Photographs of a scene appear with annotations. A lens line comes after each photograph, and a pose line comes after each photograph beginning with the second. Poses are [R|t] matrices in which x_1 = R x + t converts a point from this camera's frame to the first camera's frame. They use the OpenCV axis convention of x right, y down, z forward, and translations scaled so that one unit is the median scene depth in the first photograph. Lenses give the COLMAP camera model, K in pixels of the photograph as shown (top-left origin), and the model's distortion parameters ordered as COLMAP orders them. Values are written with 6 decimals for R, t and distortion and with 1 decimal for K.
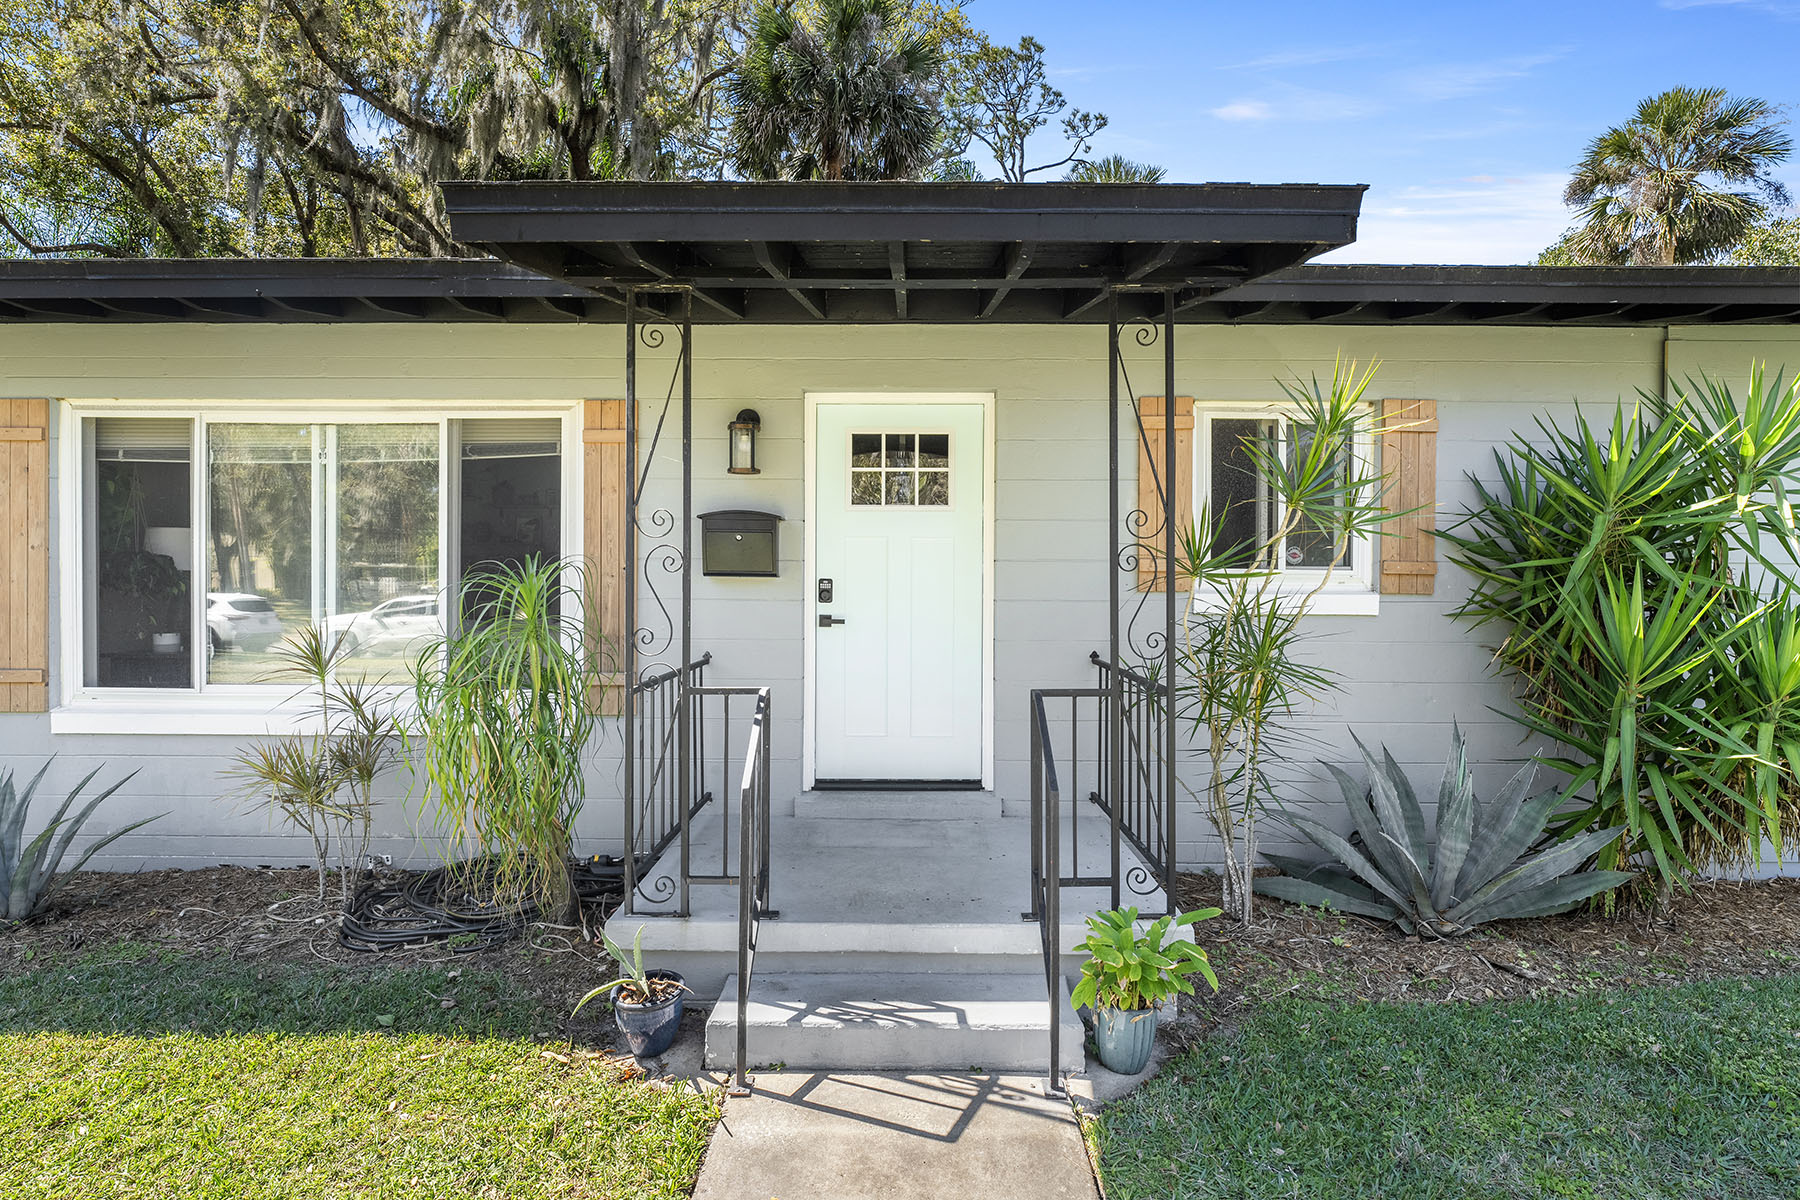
lens RADIAL K [[885.6, 0, 900.5], [0, 885.6, 589.9], [0, 0, 1]] dist [-0.000909, -0.000080]
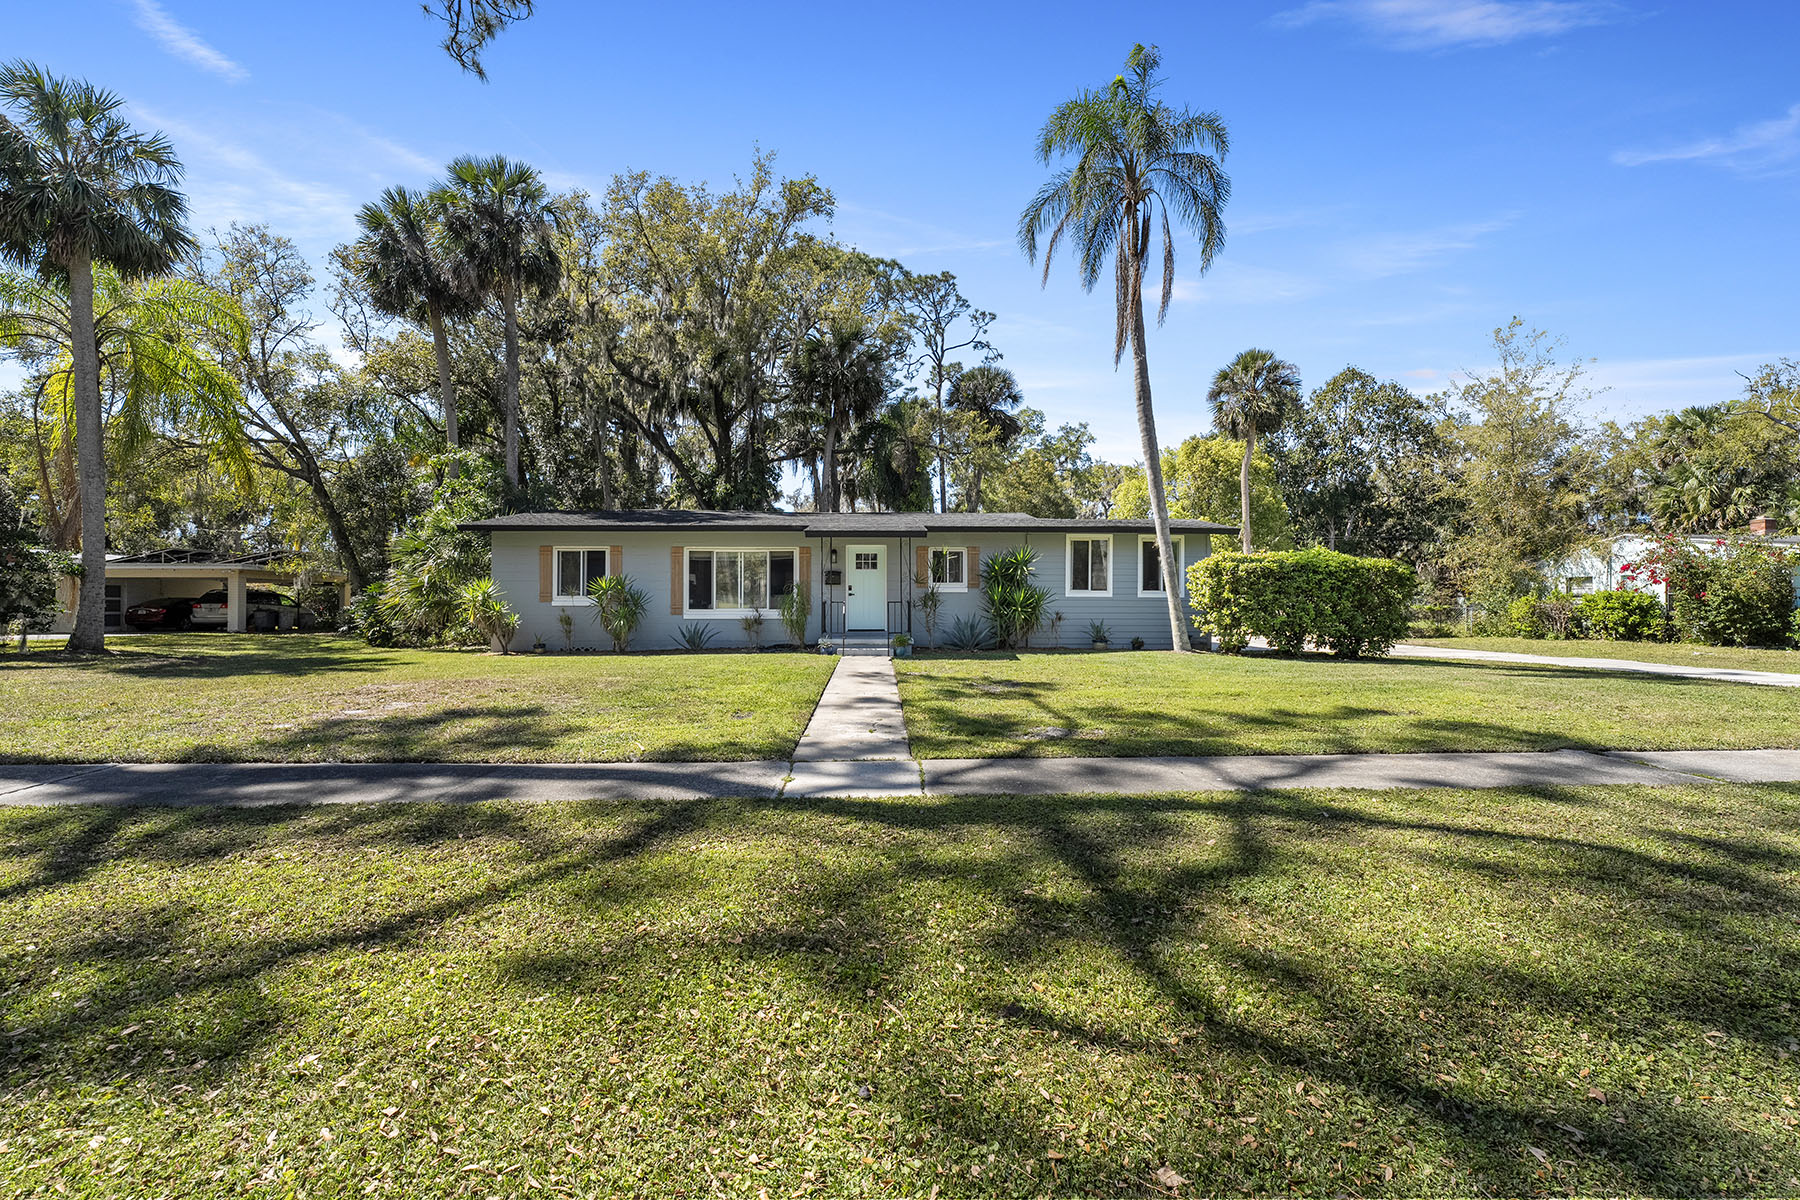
lens RADIAL K [[746.9, 0, 899.6], [0, 746.9, 604.3], [0, 0, 1]] dist [-0.011300, 0.003229]
pose [[0.999385, -0.005616, 0.034626, 0.035021], [0.005991, 0.999924, -0.010730, 0.127014], [-0.034563, 0.010931, 0.999343, -2.831511]]
